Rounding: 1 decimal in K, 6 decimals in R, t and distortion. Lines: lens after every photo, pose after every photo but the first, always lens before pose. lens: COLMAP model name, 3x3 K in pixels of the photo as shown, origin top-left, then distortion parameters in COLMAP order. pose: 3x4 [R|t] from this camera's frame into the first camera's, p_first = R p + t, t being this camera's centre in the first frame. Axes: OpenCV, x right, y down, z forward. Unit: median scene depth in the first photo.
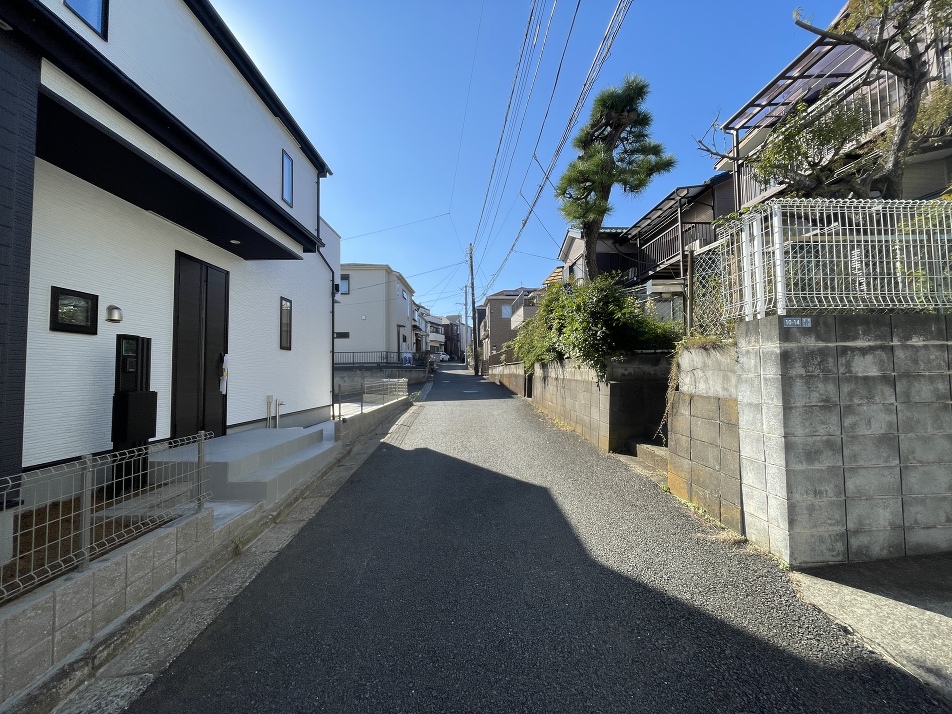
lens RADIAL K [[385.4, 0, 474.1], [0, 385.4, 354.1], [0, 0, 1]] dist [0.001434, -0.000211]
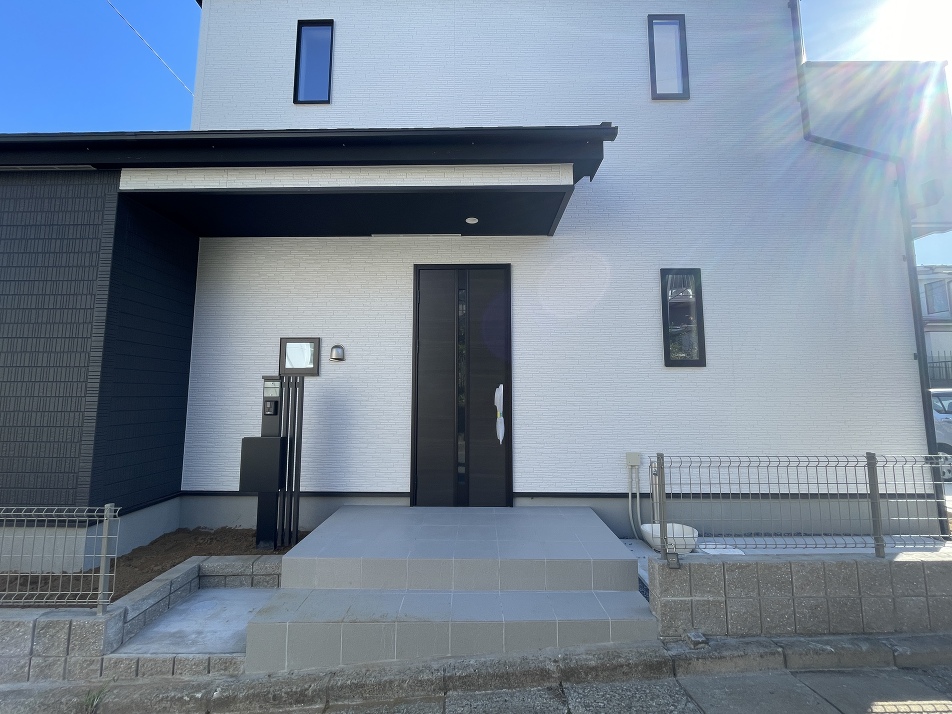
lens RADIAL K [[385.4, 0, 478.0], [0, 385.4, 357.5], [0, 0, 1]] dist [0.001434, -0.000211]
pose [[-0.006288, -0.081122, -0.996684, 0.045952], [0.051138, 0.995374, -0.081338, 0.006507], [0.998672, -0.051480, -0.002111, 1.116257]]
